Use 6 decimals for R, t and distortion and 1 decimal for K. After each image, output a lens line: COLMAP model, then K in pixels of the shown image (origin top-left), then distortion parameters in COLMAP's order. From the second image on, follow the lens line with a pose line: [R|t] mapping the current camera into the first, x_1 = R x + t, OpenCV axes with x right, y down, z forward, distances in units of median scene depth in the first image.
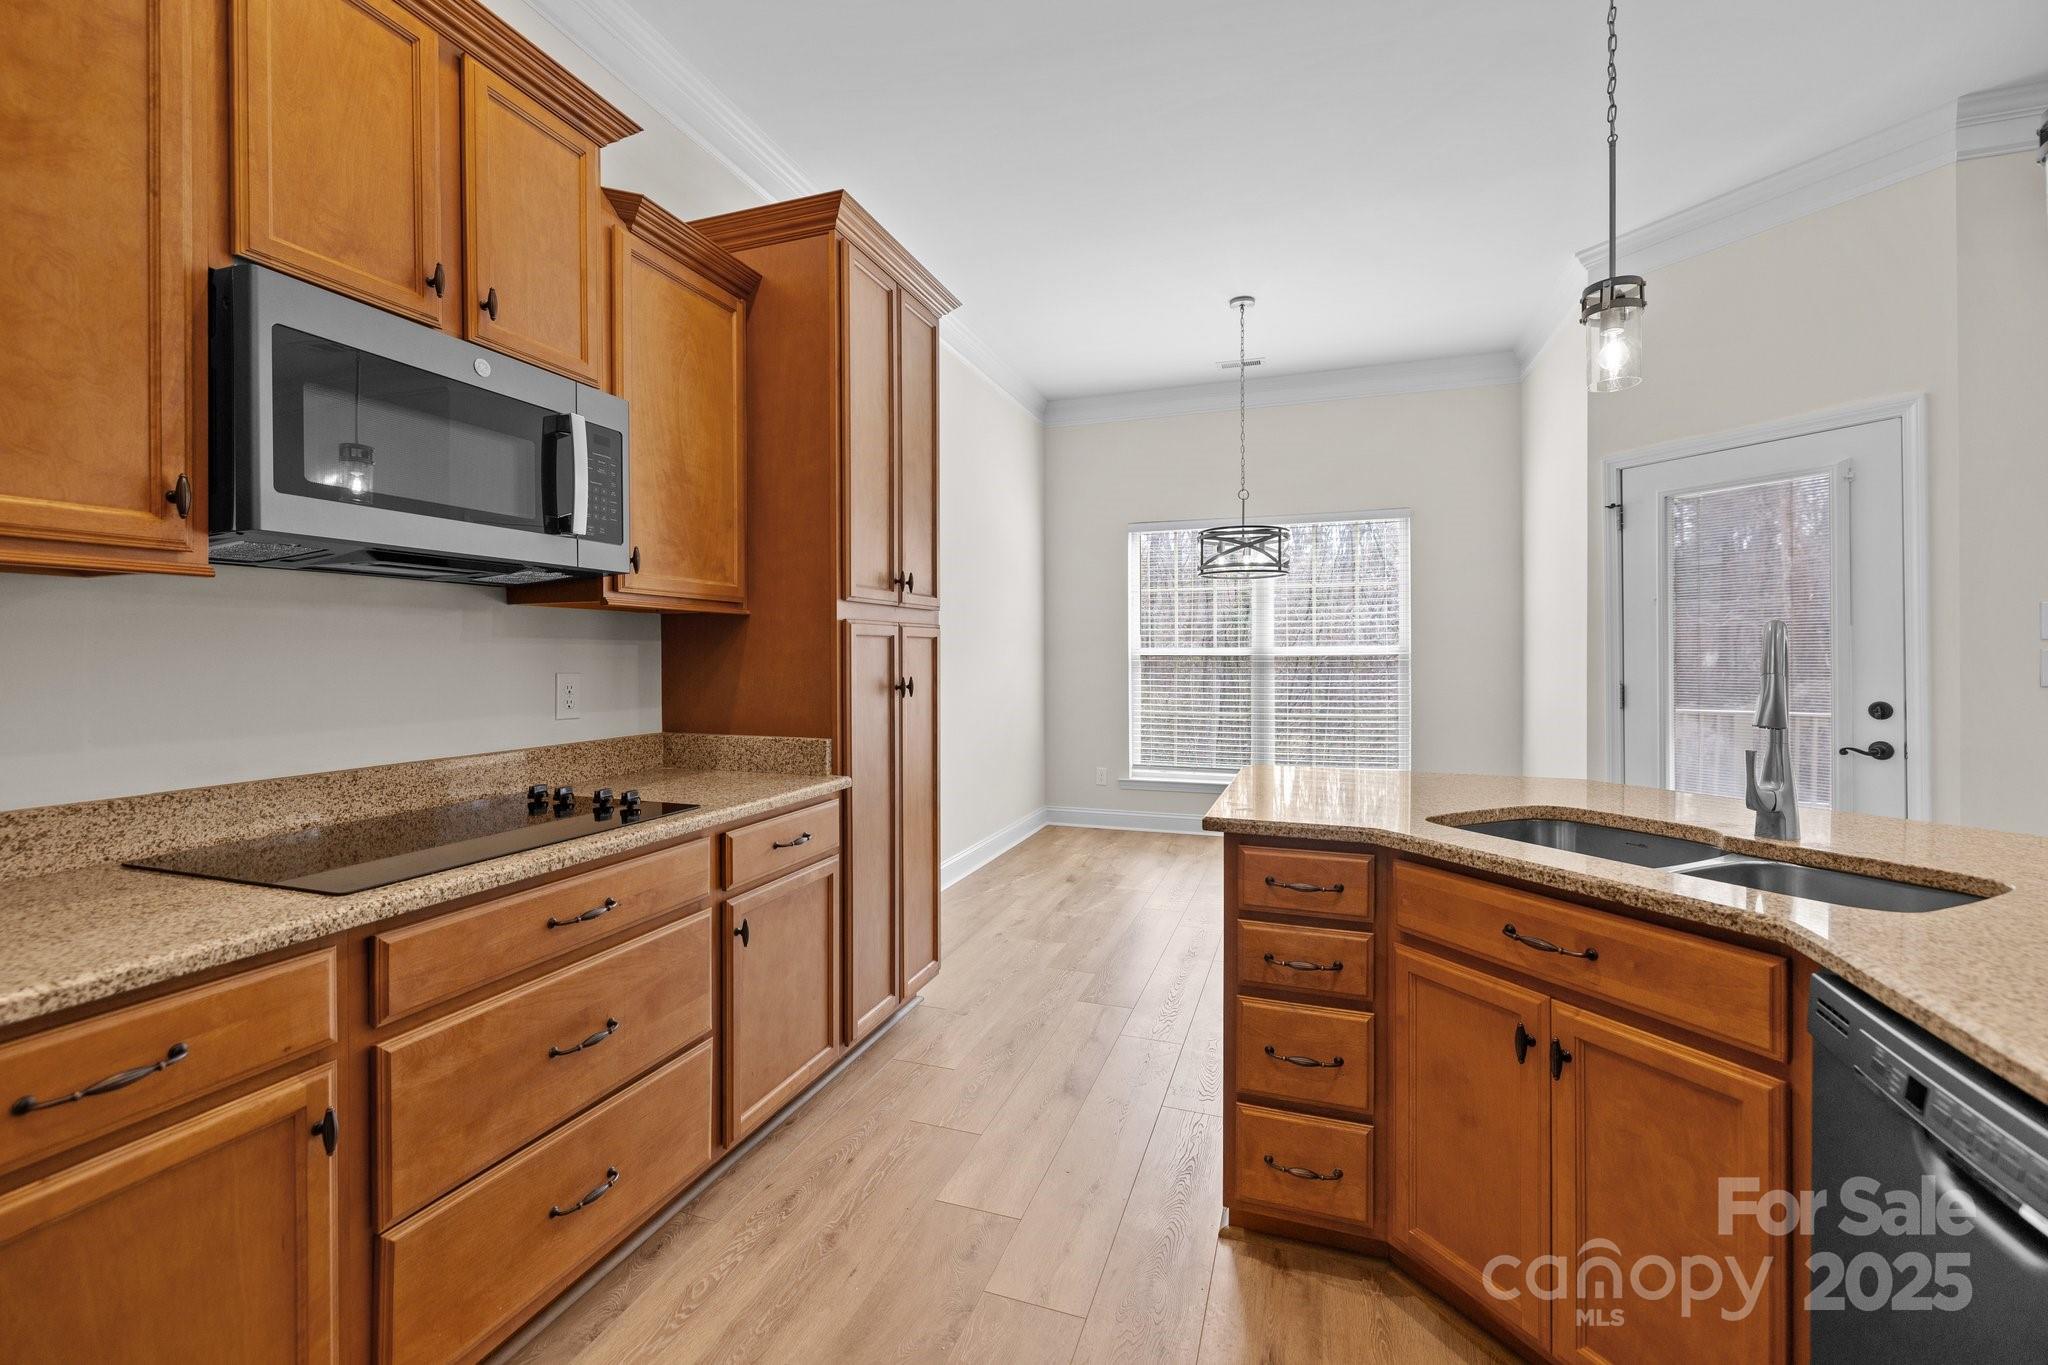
lens RADIAL K [[862.2, 0, 1012.0], [0, 862.2, 655.1], [0, 0, 1]] dist [-0.000062, -0.001409]
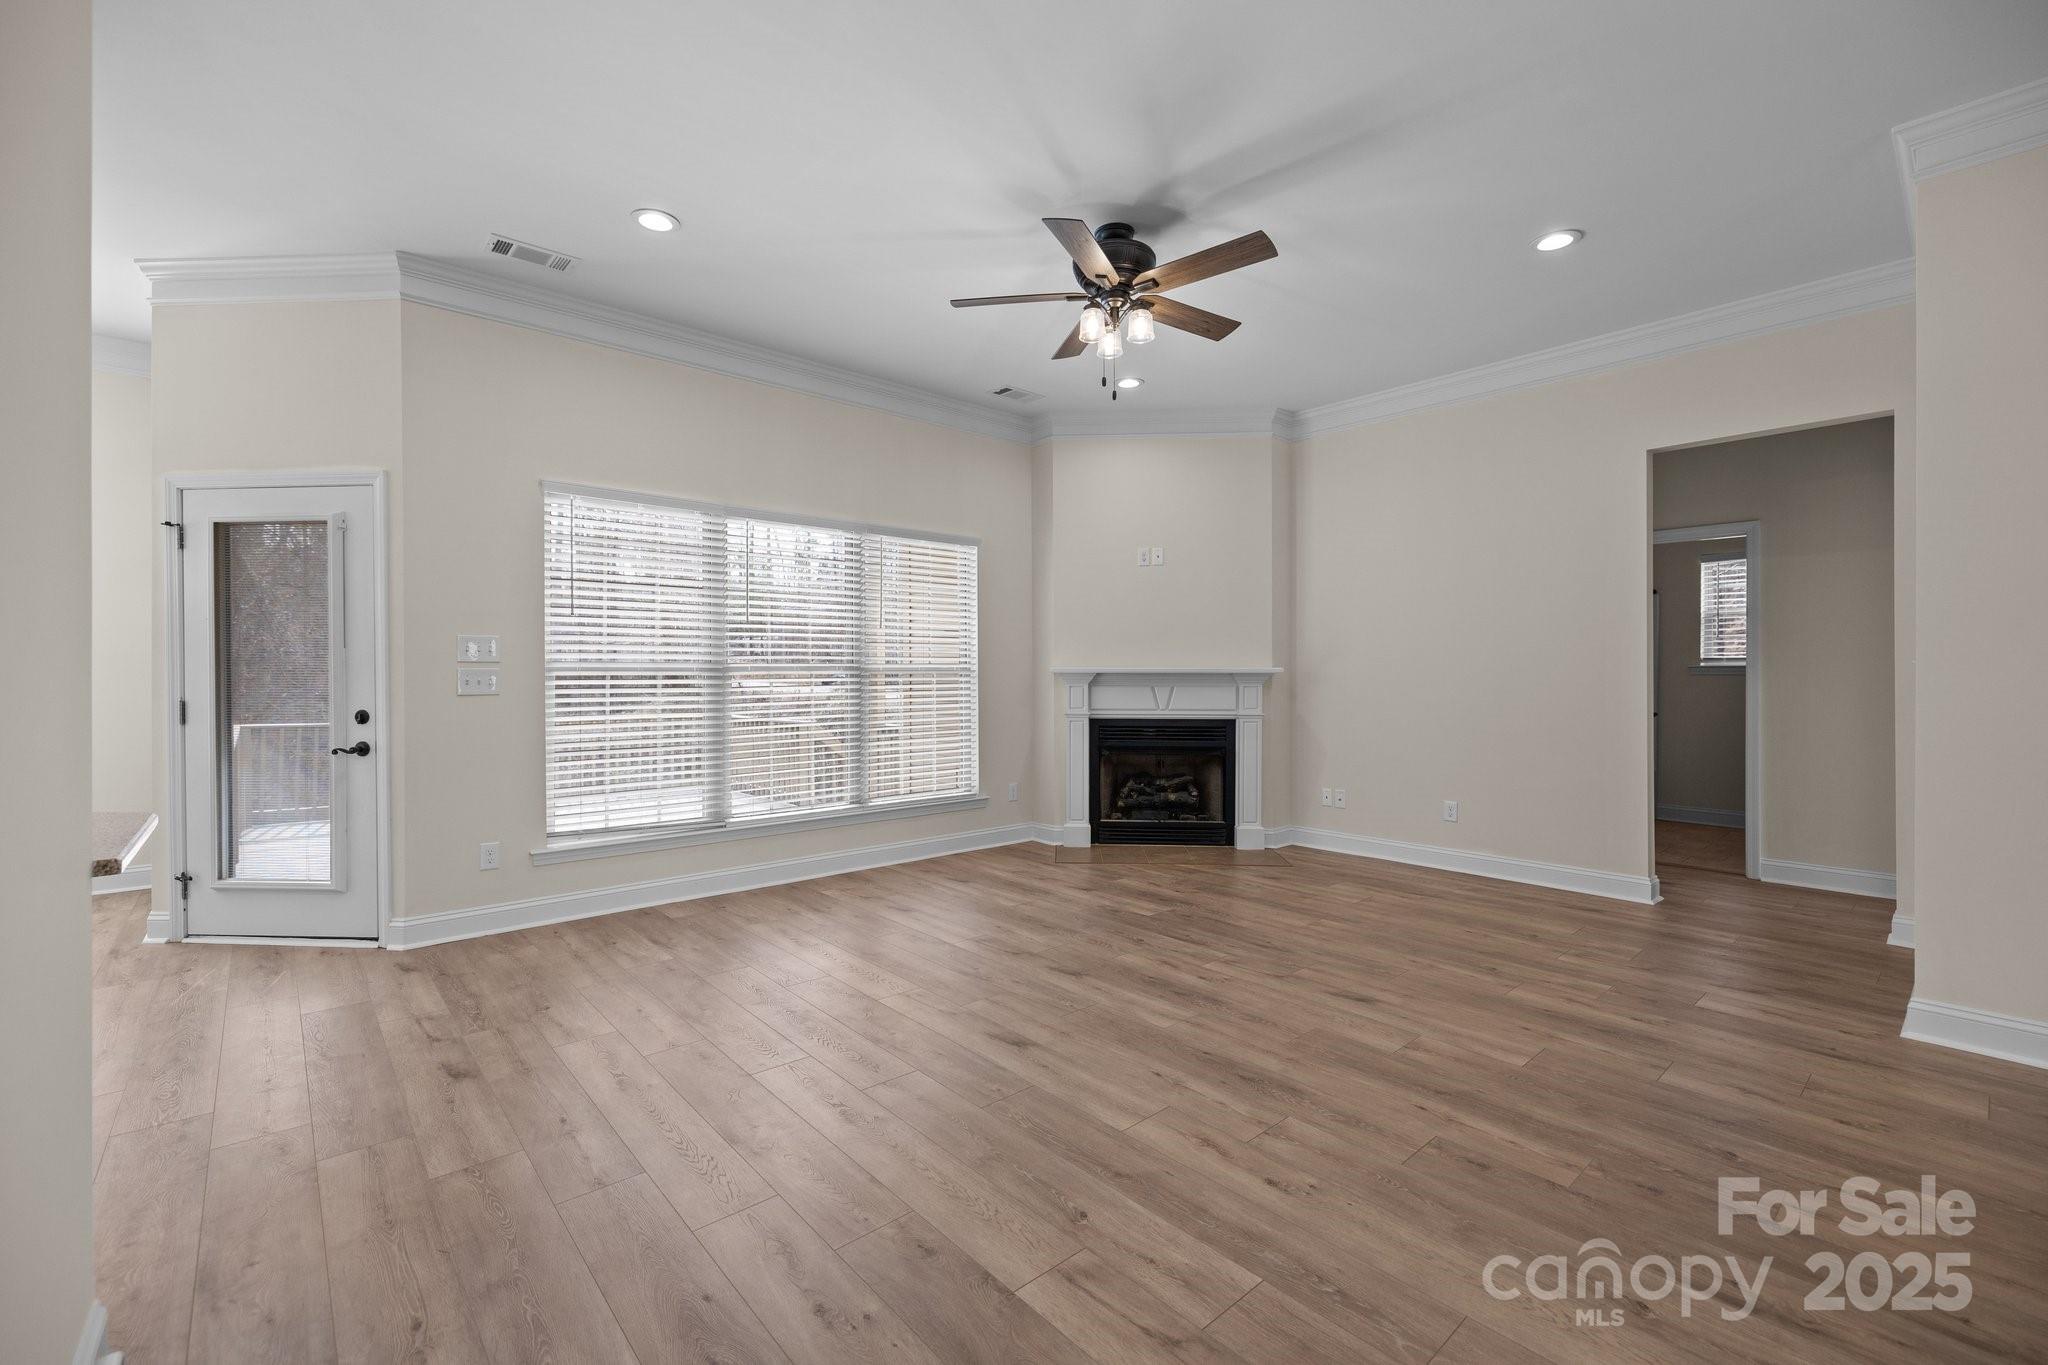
lens RADIAL K [[862.2, 0, 1000.4], [0, 862.2, 681.1], [0, 0, 1]] dist [-0.000062, -0.001409]
pose [[0.501837, -0.005227, 0.864947, 0.624733], [-0.003477, 0.999961, 0.008060, -0.002602], [-0.864955, -0.007052, 0.501799, -0.697409]]
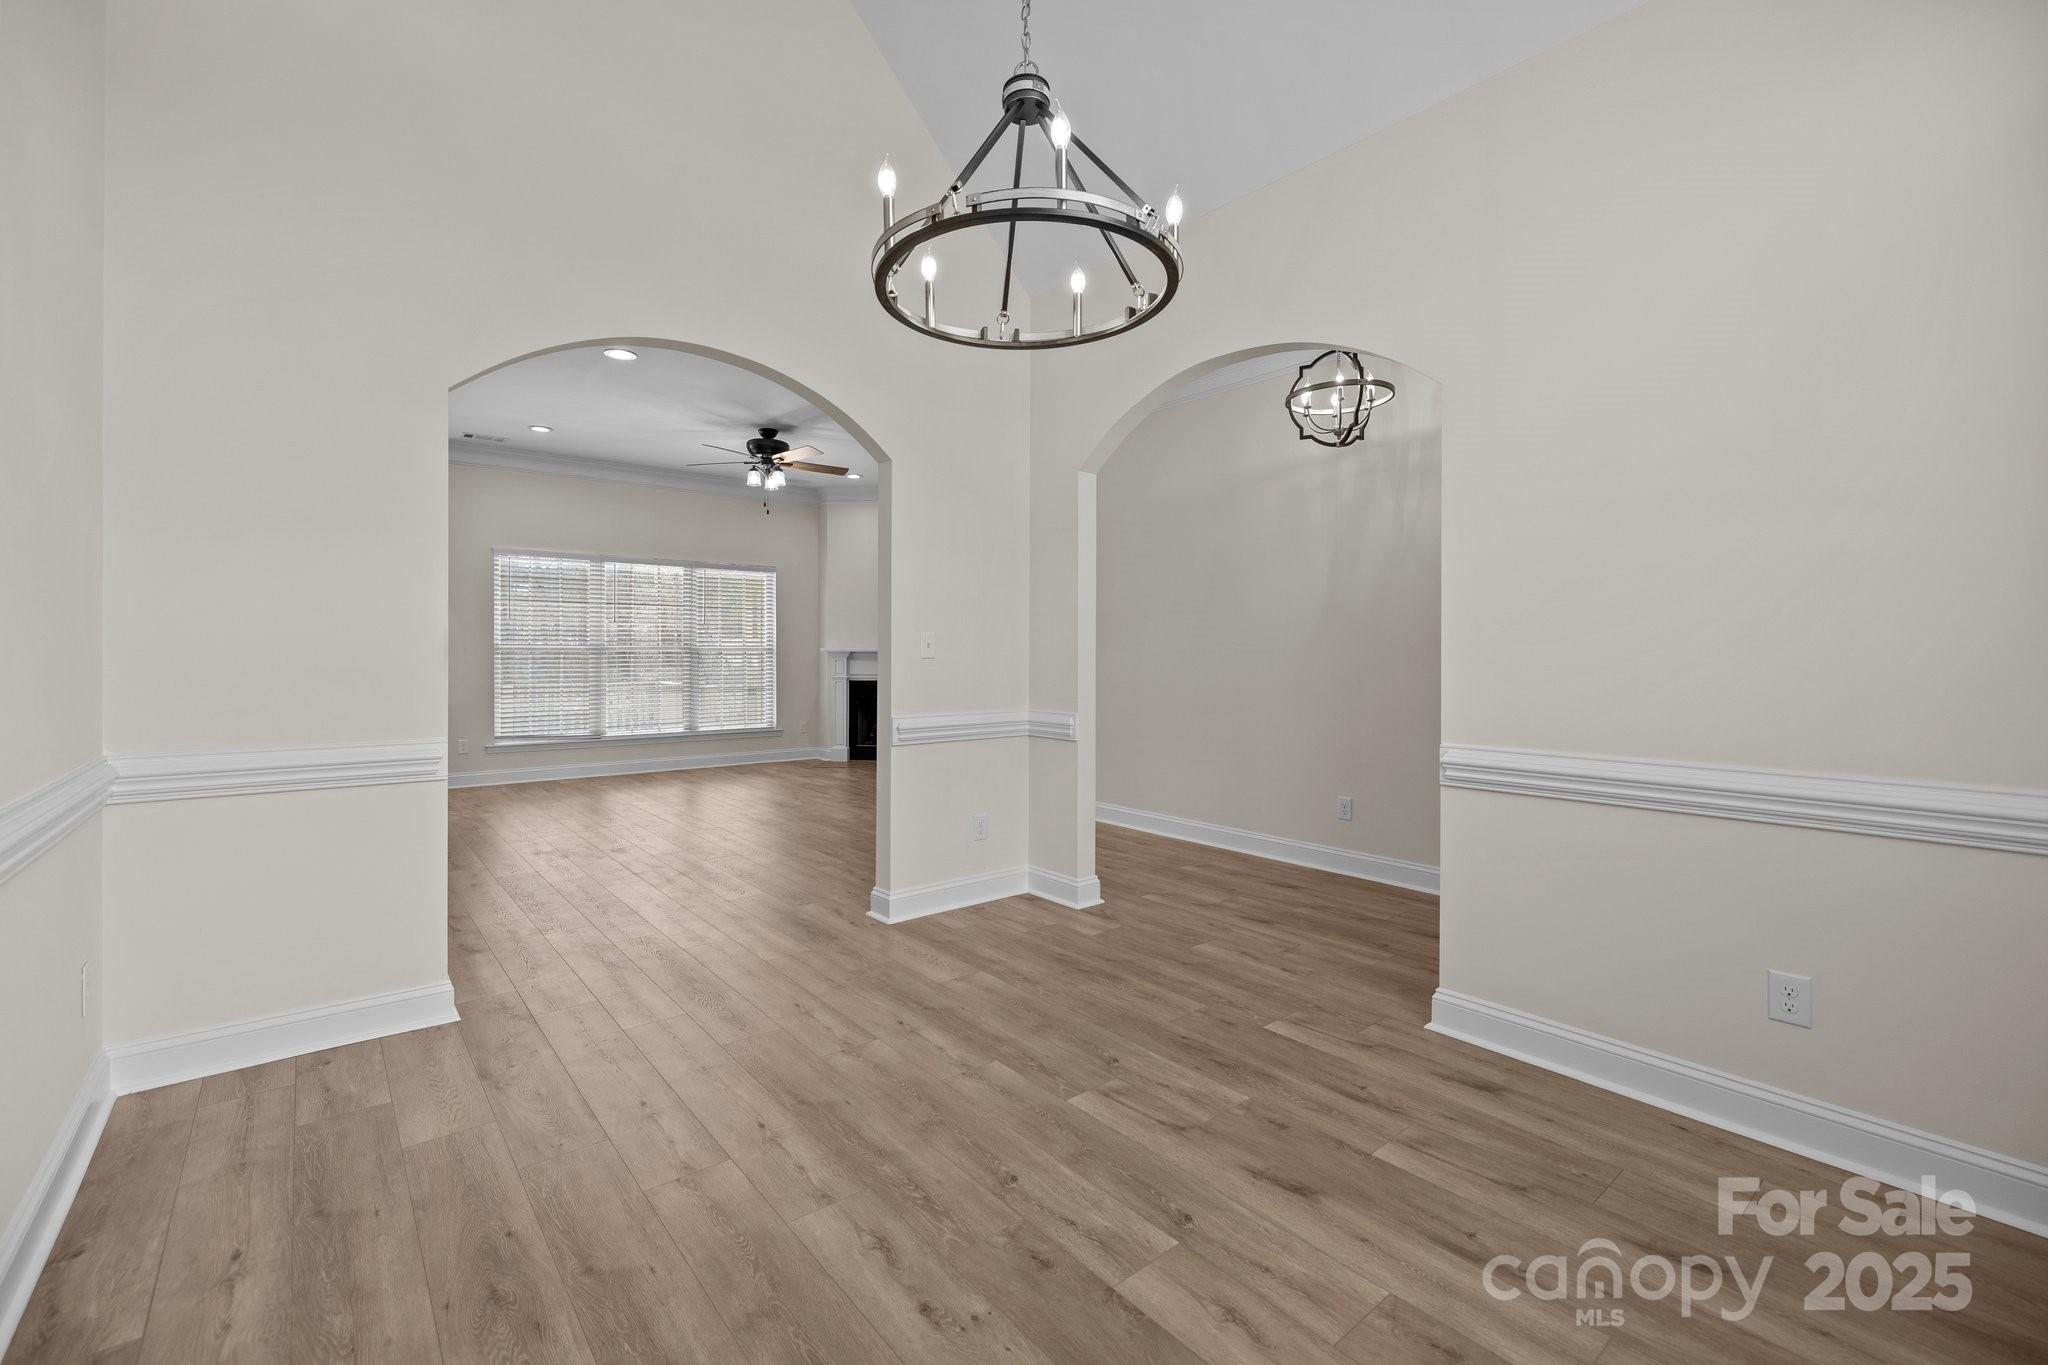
lens RADIAL K [[862.2, 0, 1003.4], [0, 862.2, 651.0], [0, 0, 1]] dist [-0.000062, -0.001409]
pose [[0.531885, 0.007165, 0.846786, -0.244688], [-0.009097, 0.999955, -0.002747, -0.008449], [-0.846768, -0.006242, 0.531926, -2.834920]]
